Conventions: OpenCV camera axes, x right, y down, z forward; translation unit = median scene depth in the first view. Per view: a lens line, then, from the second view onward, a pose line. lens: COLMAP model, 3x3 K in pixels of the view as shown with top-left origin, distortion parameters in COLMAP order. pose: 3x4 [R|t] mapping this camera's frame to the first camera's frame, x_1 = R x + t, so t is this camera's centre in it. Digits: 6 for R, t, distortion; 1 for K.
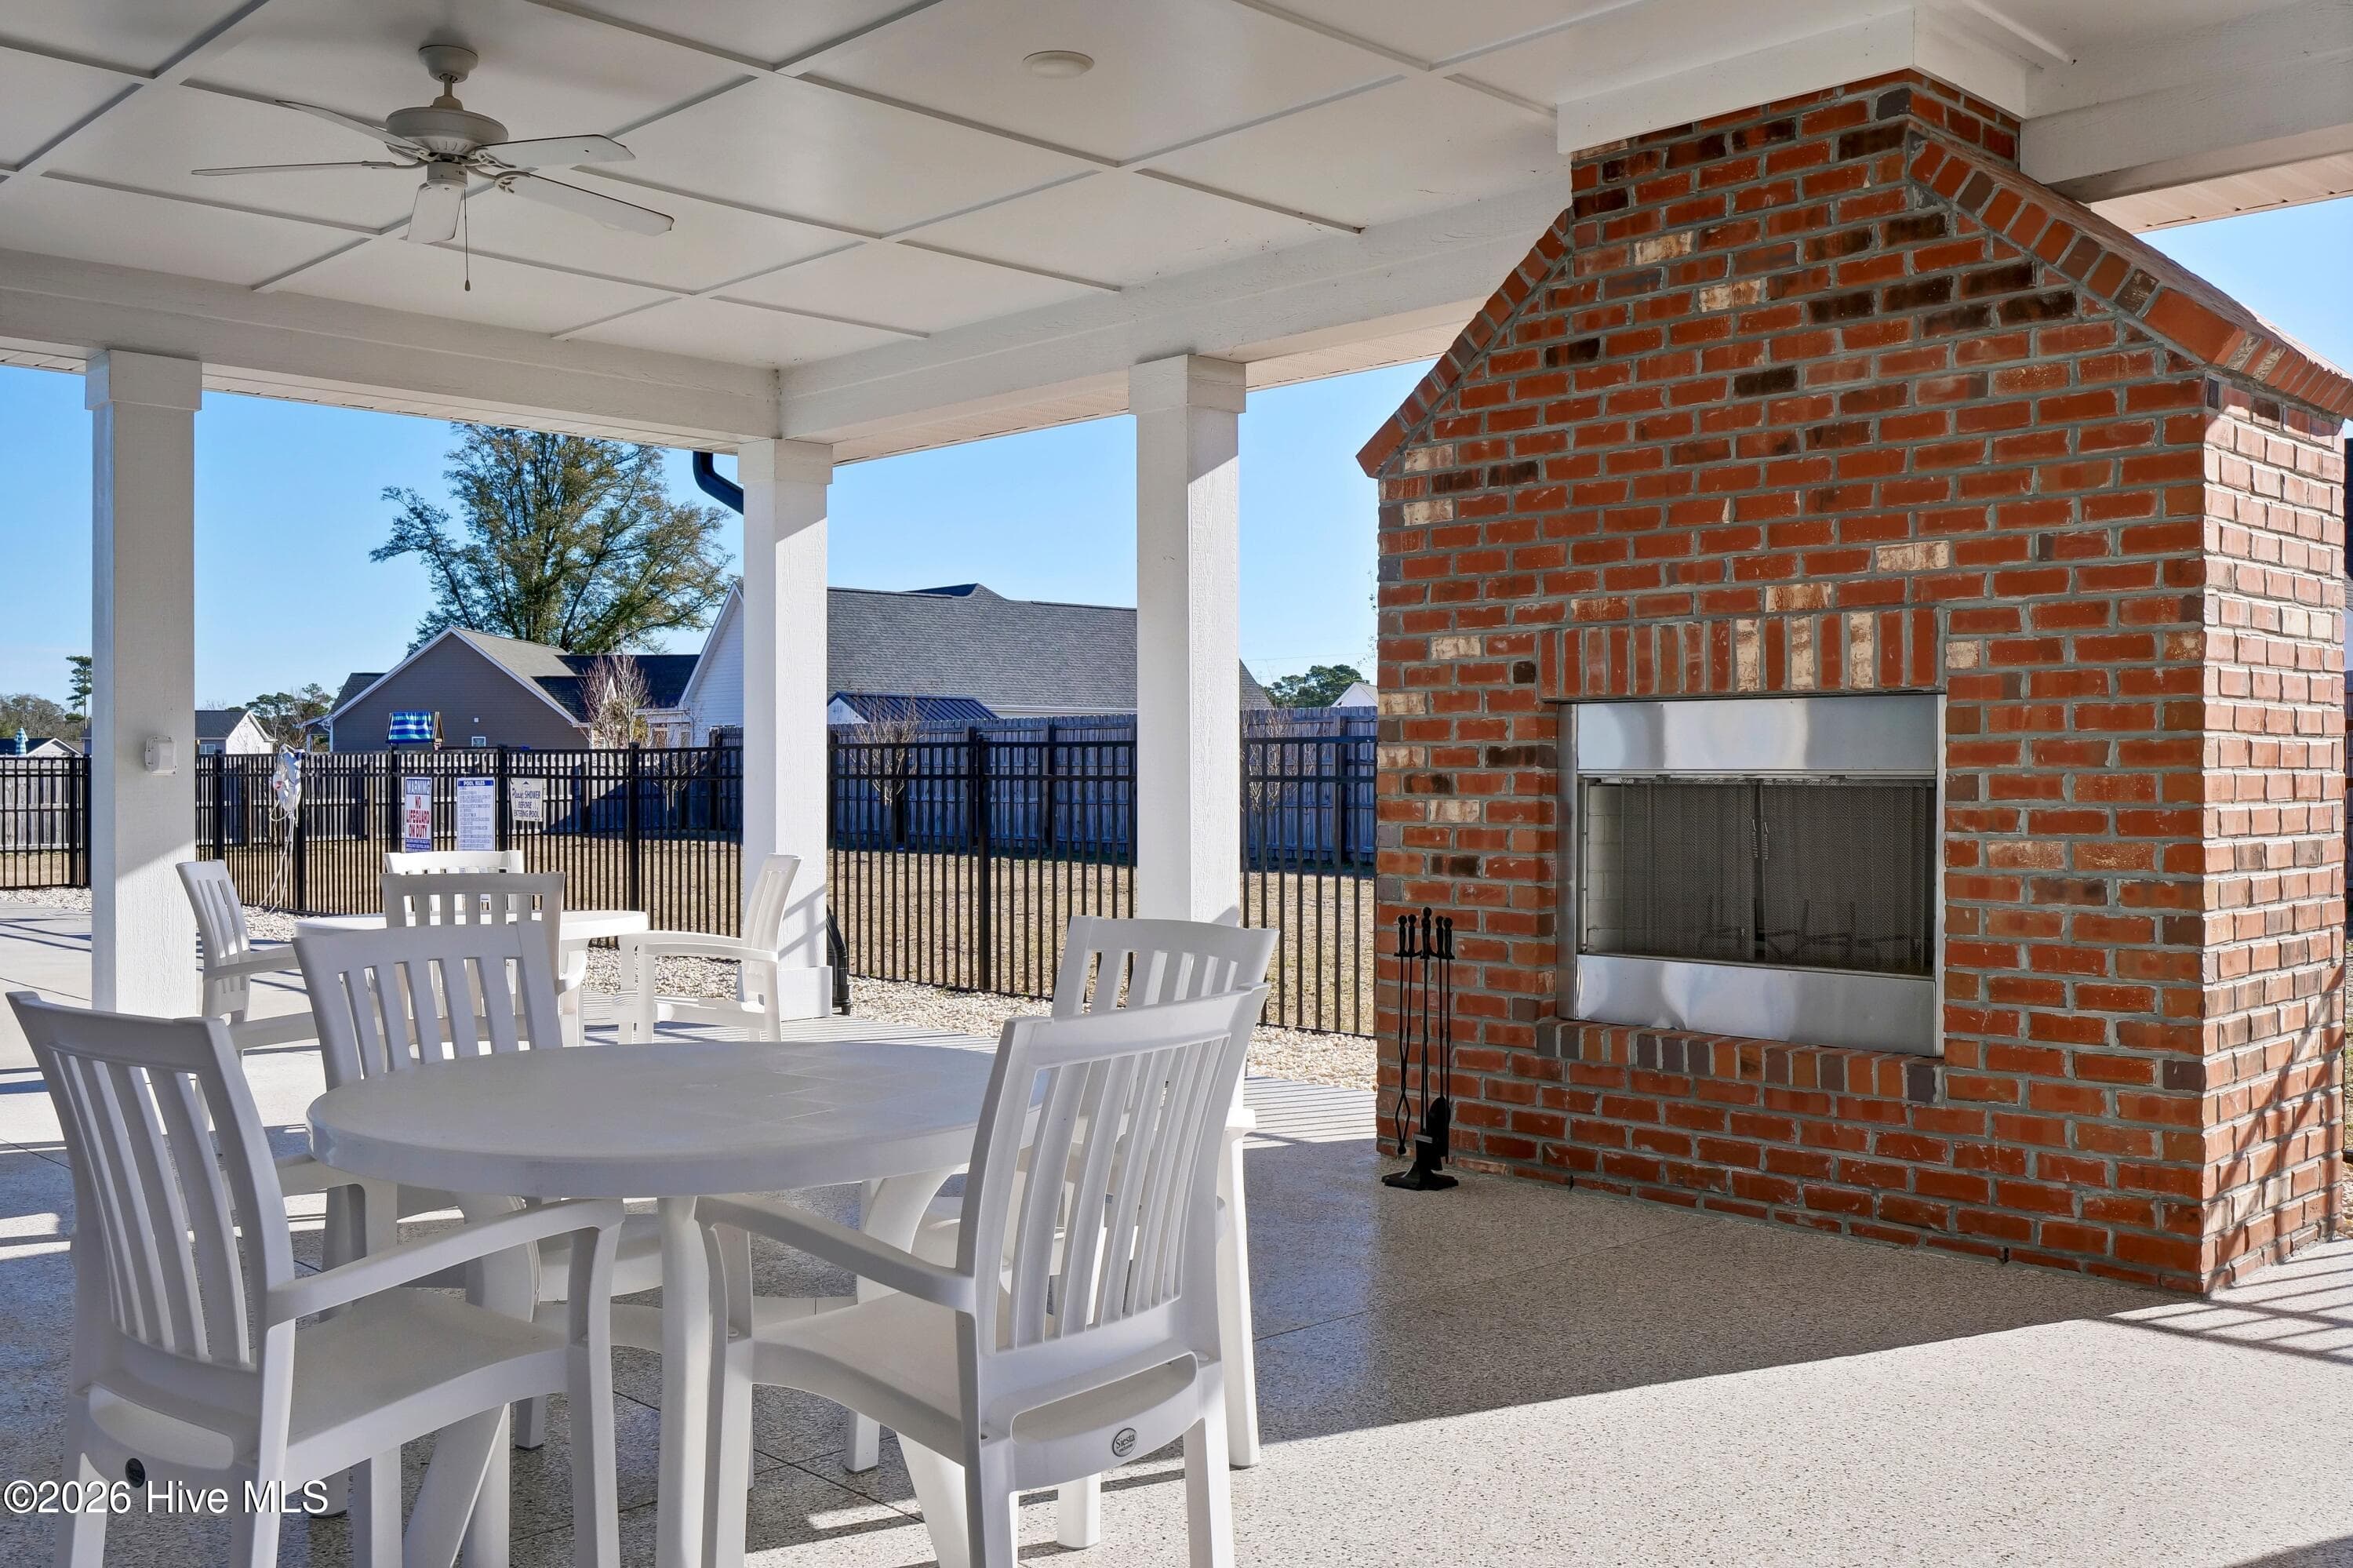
lens RADIAL K [[2067.1, 0, 1176.5], [0, 2067.1, 784.0], [0, 0, 1]] dist [0.004991, 0.006308]
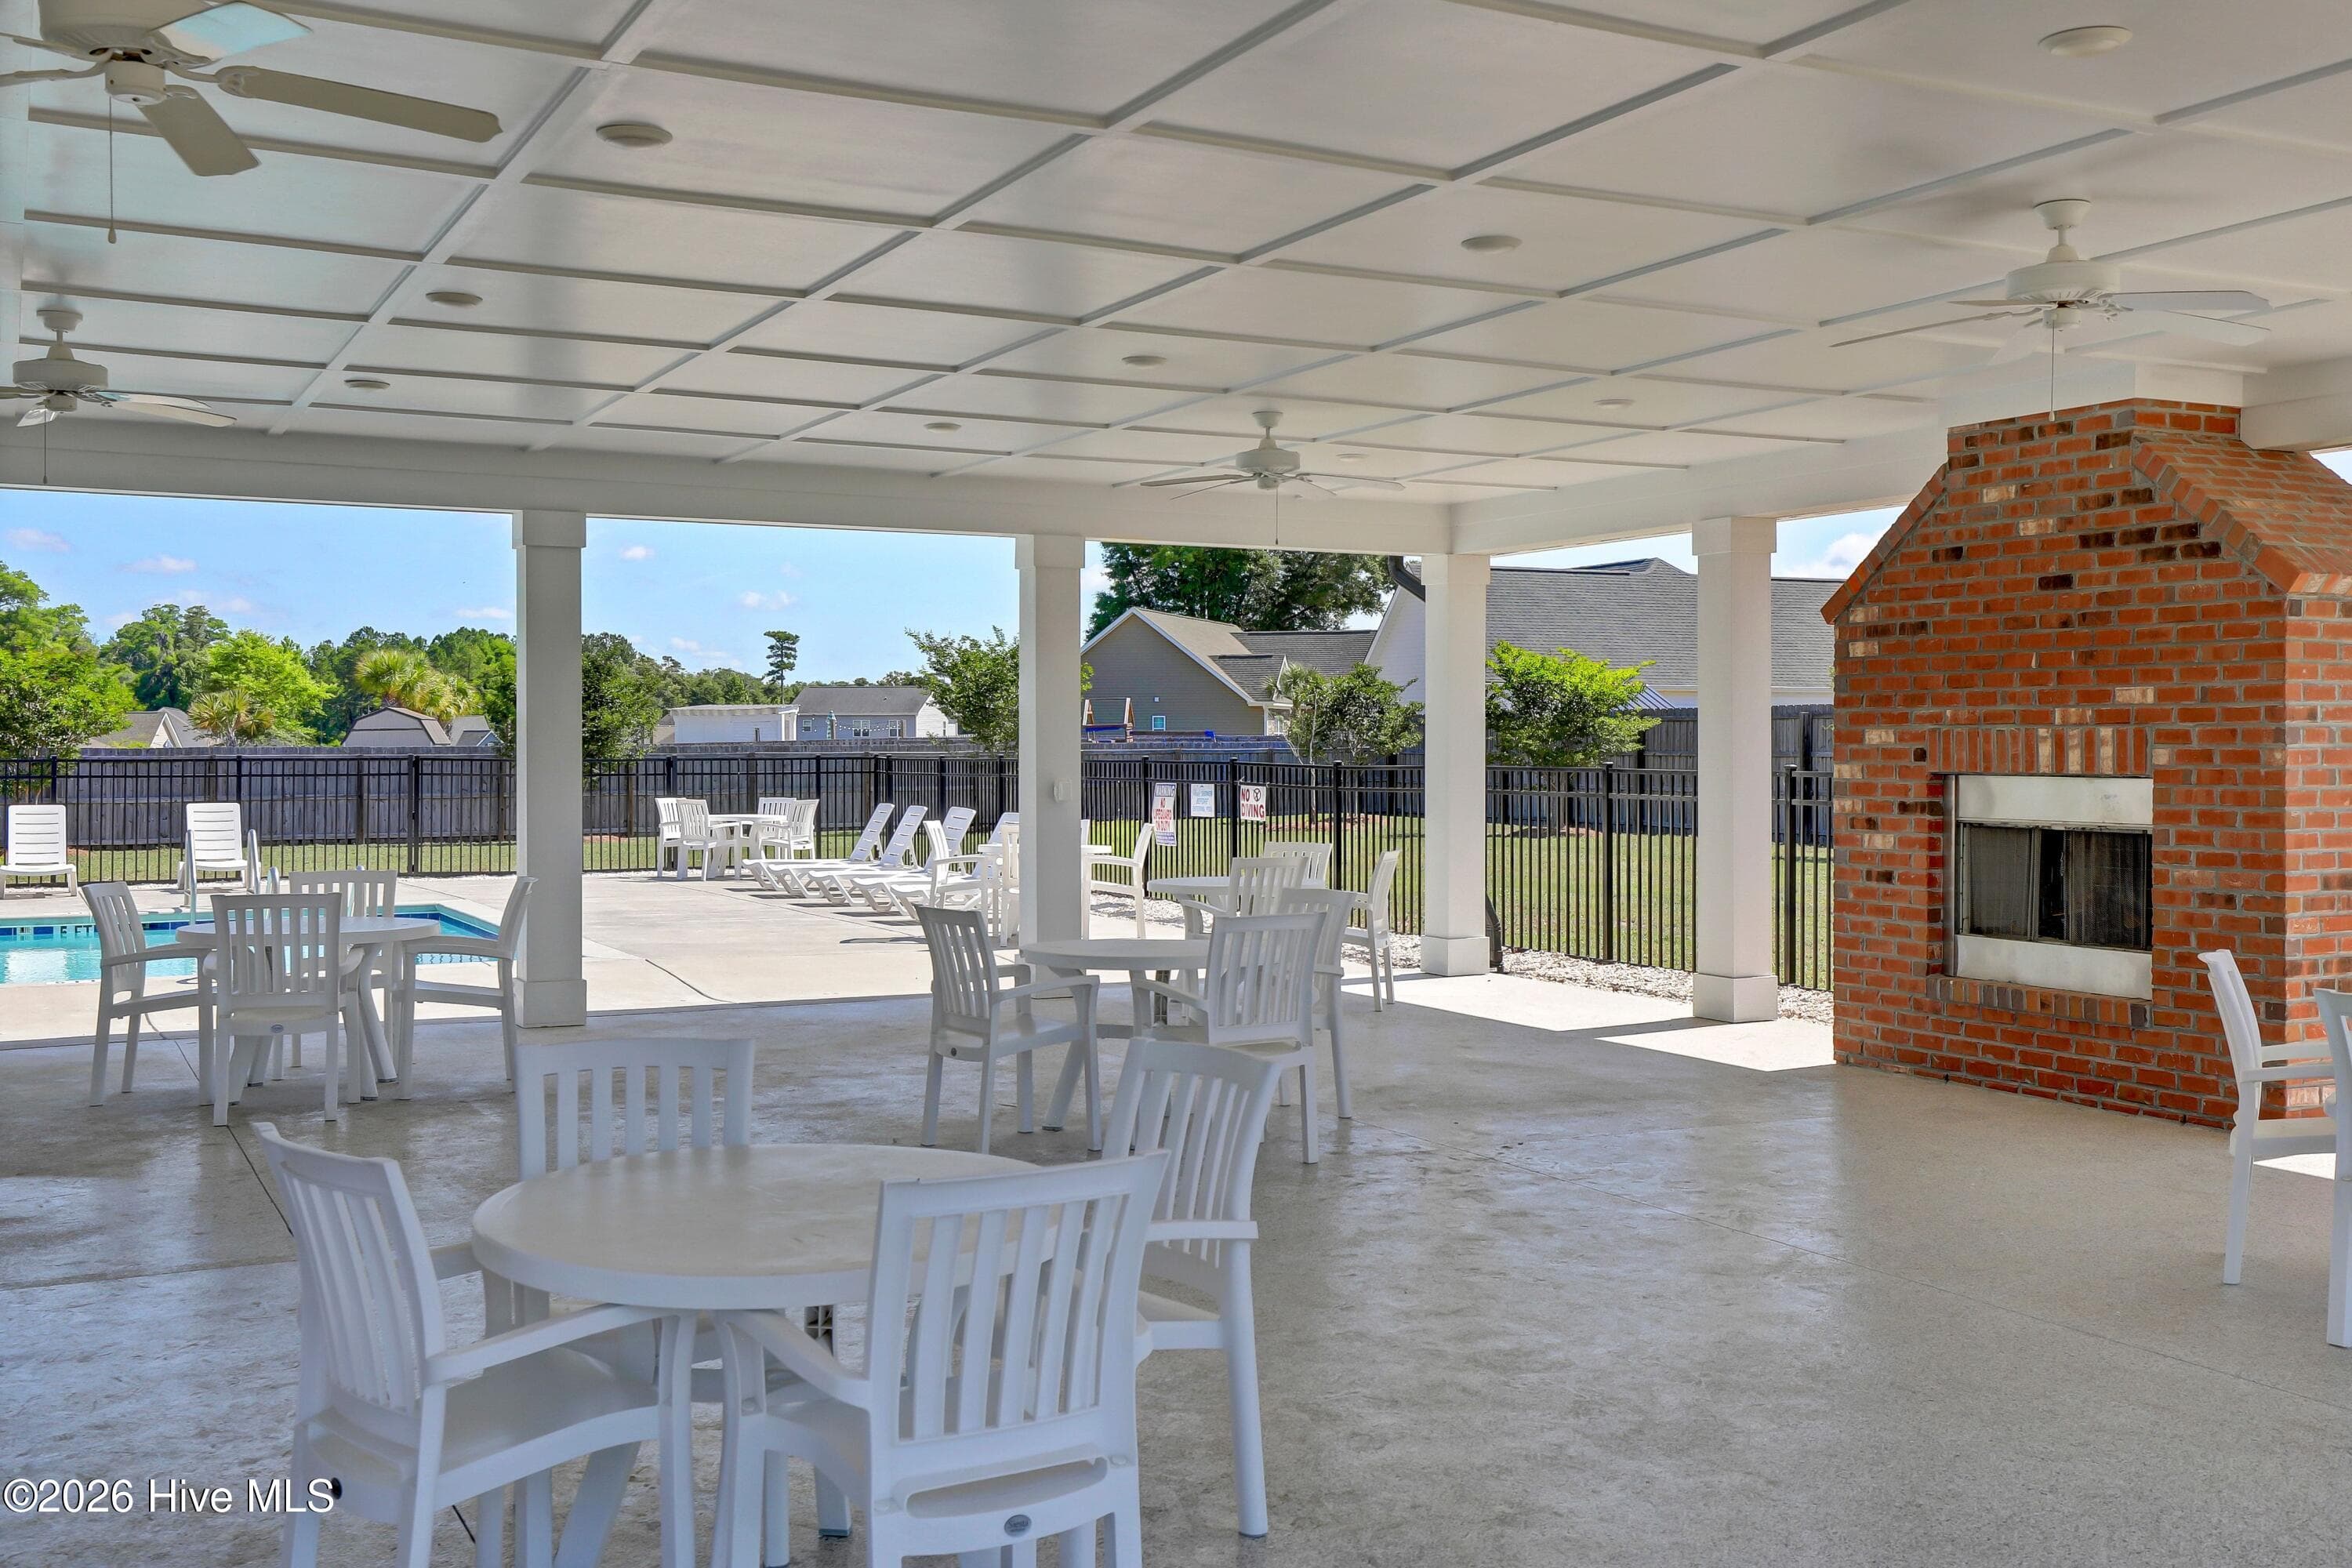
lens RADIAL K [[2066.1, 0, 1176.0], [0, 2066.1, 784.0], [0, 0, 1]] dist [0.004991, 0.006308]
pose [[0.948905, 0.003179, -0.315547, 0.140851], [-0.000603, 0.999966, 0.008262, -0.048964], [0.315563, -0.007650, 0.948874, -0.744220]]
